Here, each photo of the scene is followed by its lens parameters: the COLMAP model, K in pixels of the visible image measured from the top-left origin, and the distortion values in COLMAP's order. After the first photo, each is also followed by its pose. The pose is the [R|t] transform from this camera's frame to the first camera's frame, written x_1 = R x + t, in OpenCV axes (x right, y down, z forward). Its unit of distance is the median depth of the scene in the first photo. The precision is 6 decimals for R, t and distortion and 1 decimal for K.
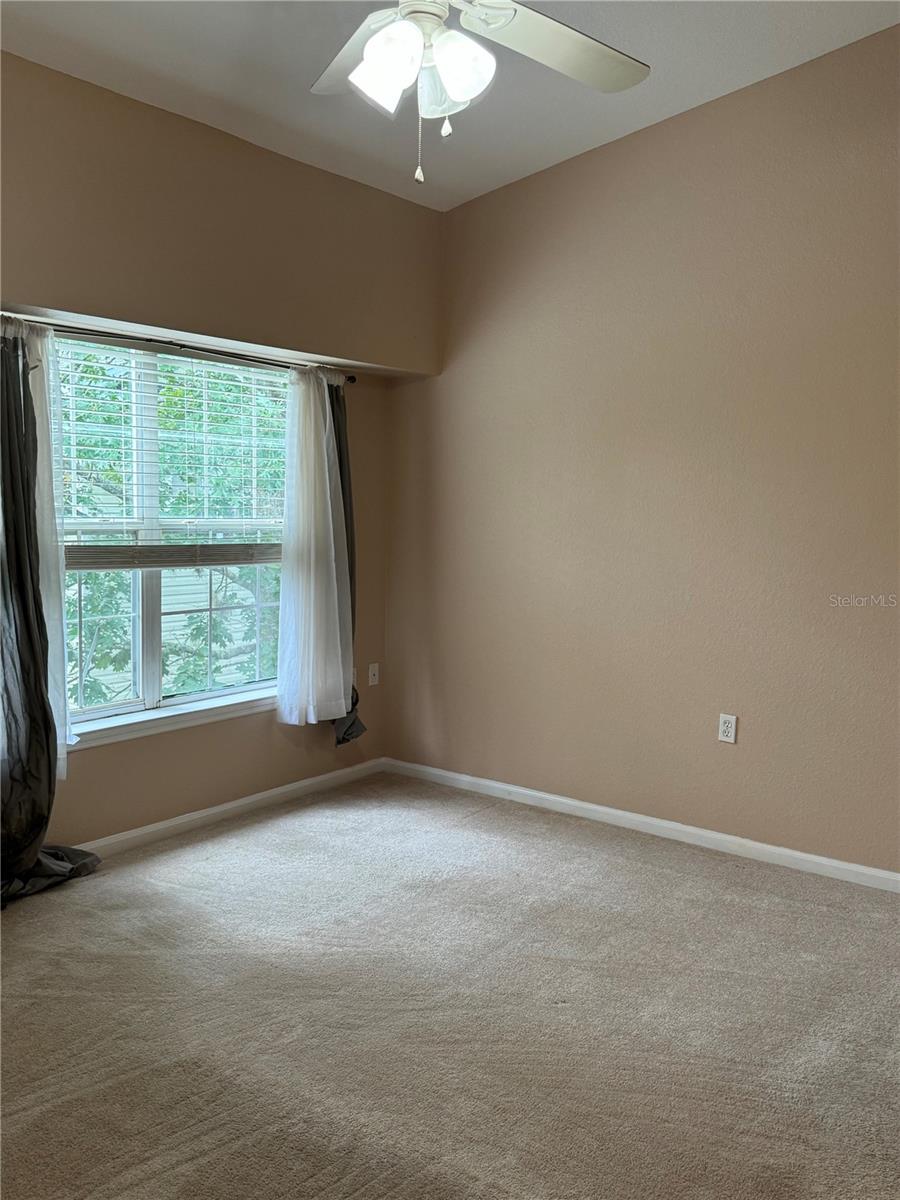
lens RADIAL K [[1070.4, 0, 450.0], [0, 1070.4, 600.0], [0, 0, 1]] dist [0.135790, -0.296931]
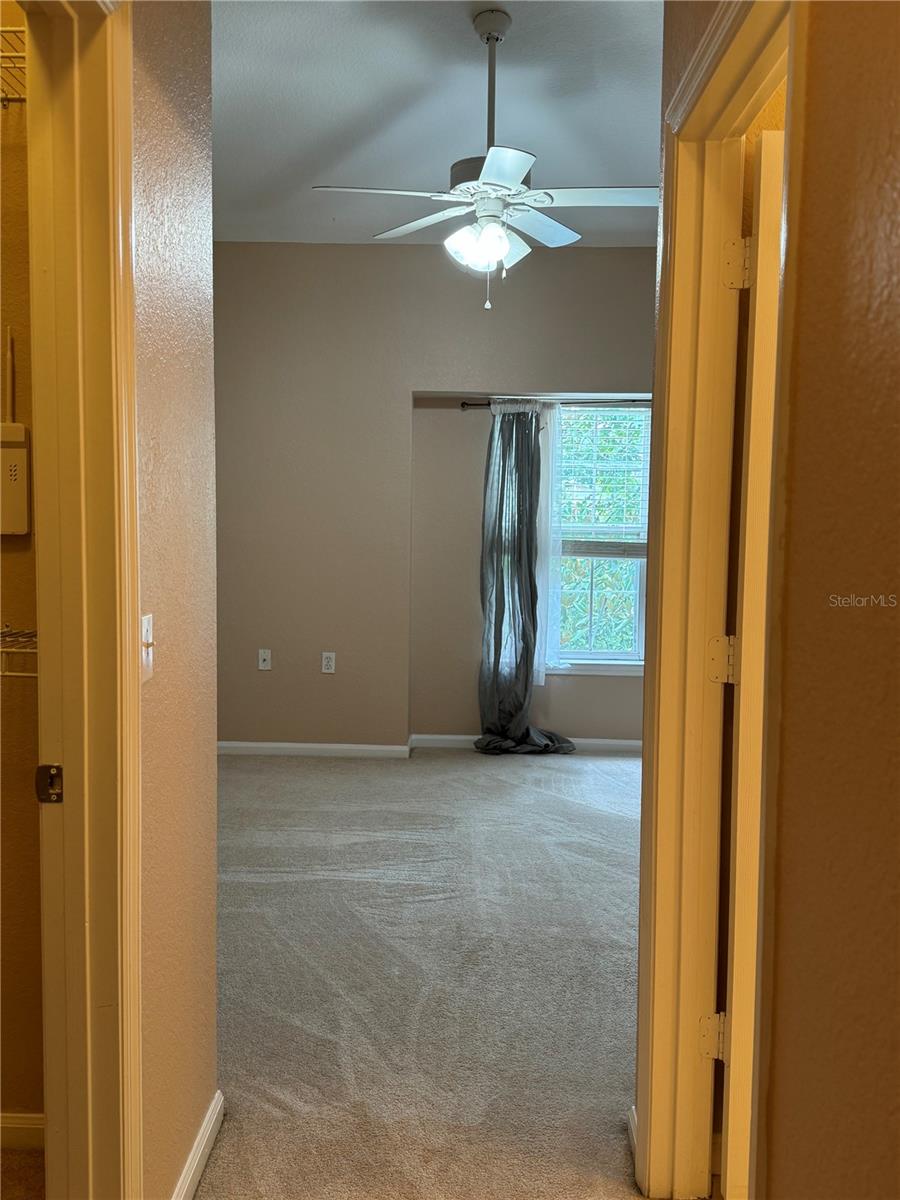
lens RADIAL K [[1070.4, 0, 450.0], [0, 1070.4, 600.0], [0, 0, 1]] dist [0.135790, -0.296931]
pose [[0.576975, 0.044548, -0.815546, 0.847639], [-0.088657, 0.996028, -0.008316, 0.067176], [0.811936, 0.077102, 0.578632, -0.025450]]
